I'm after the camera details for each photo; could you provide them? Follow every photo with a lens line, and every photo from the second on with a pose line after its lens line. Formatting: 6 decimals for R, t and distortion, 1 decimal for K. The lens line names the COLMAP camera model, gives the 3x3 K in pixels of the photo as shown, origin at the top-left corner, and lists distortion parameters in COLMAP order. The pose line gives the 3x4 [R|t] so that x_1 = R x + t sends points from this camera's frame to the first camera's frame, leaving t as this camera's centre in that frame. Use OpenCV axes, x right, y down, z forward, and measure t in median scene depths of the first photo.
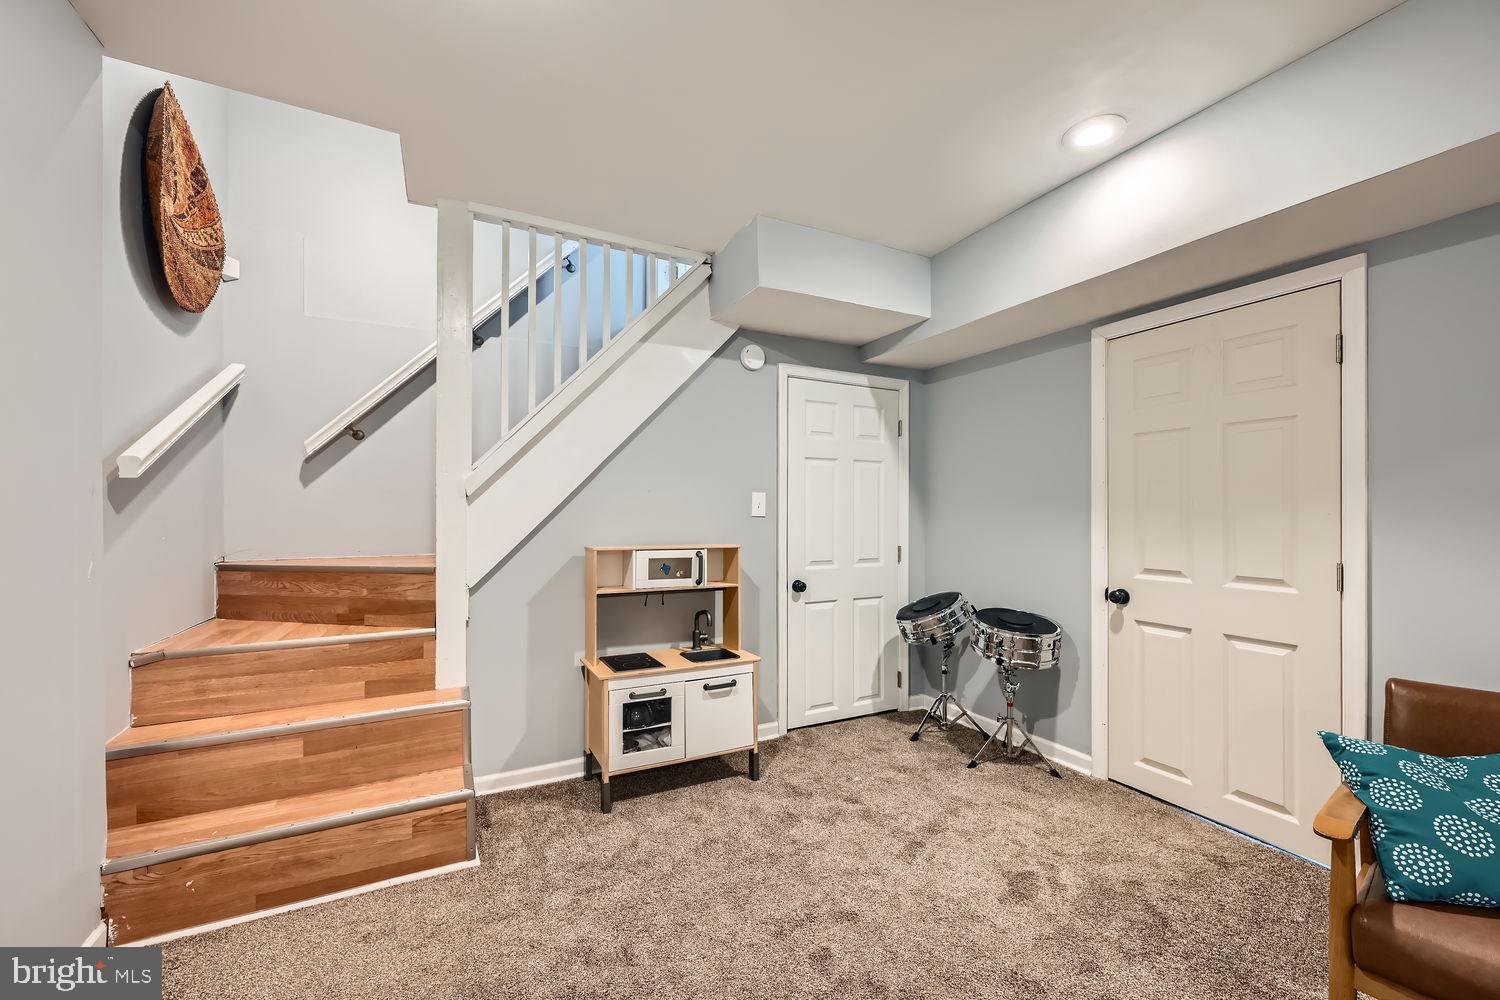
lens RADIAL K [[598.7, 0, 753.5], [0, 598.7, 500.2], [0, 0, 1]] dist [-0.001842, -0.000146]
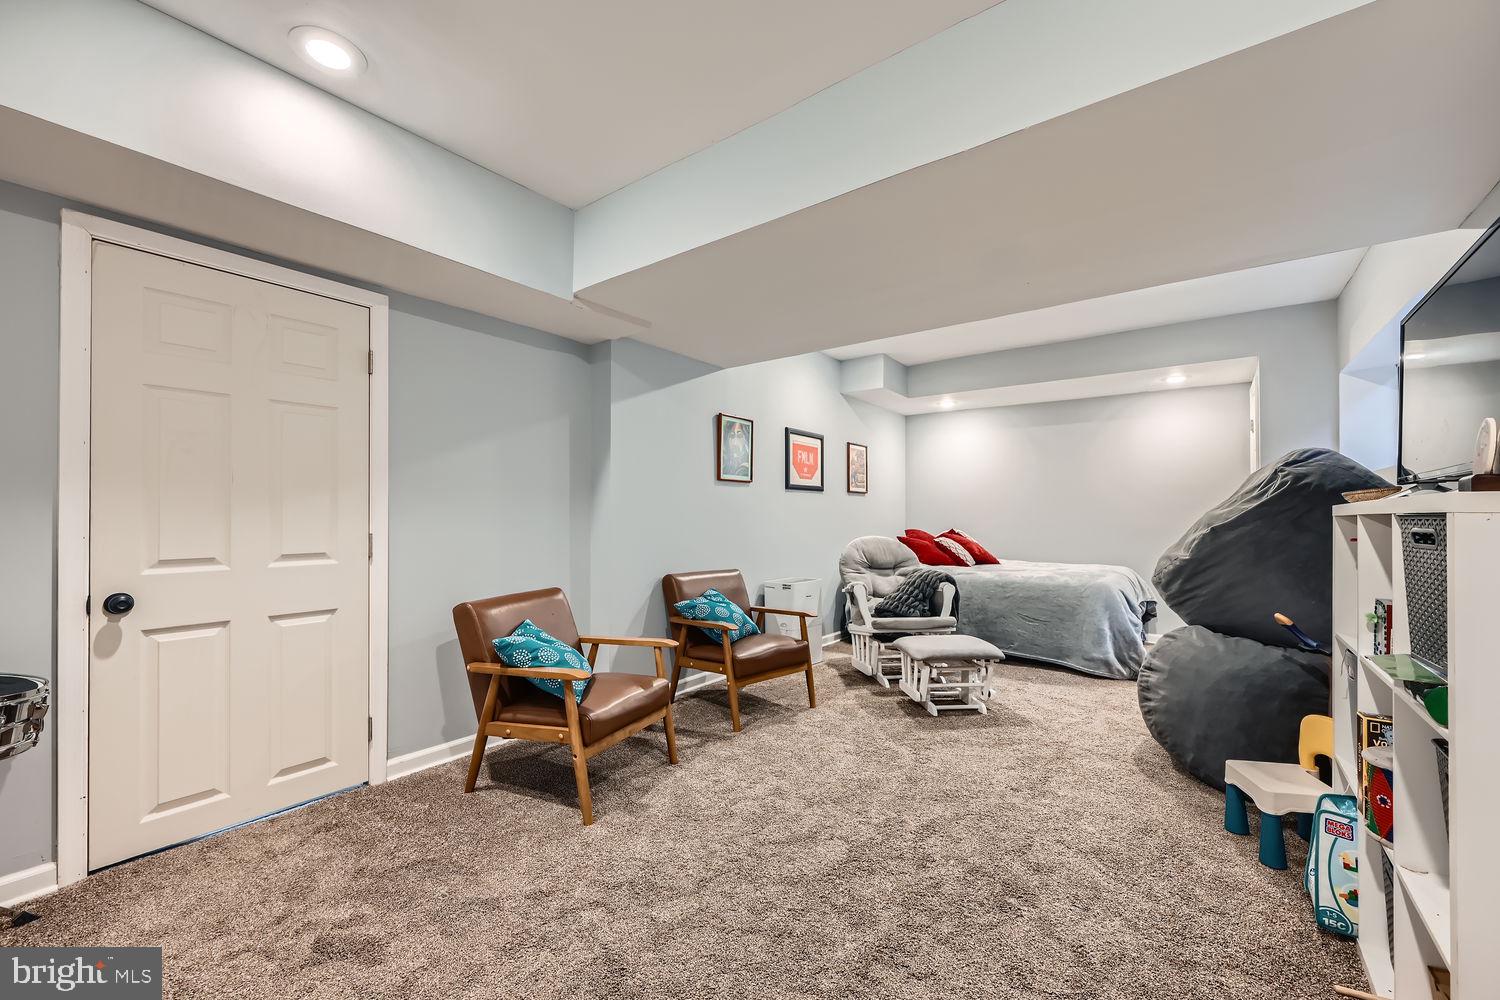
lens RADIAL K [[598.7, 0, 753.5], [0, 598.7, 500.2], [0, 0, 1]] dist [-0.001842, -0.000146]
pose [[-0.451733, 0.020424, 0.891919, -0.441268], [-0.015438, 0.999409, -0.030704, 0.054592], [-0.892019, -0.027639, -0.451151, 0.756263]]
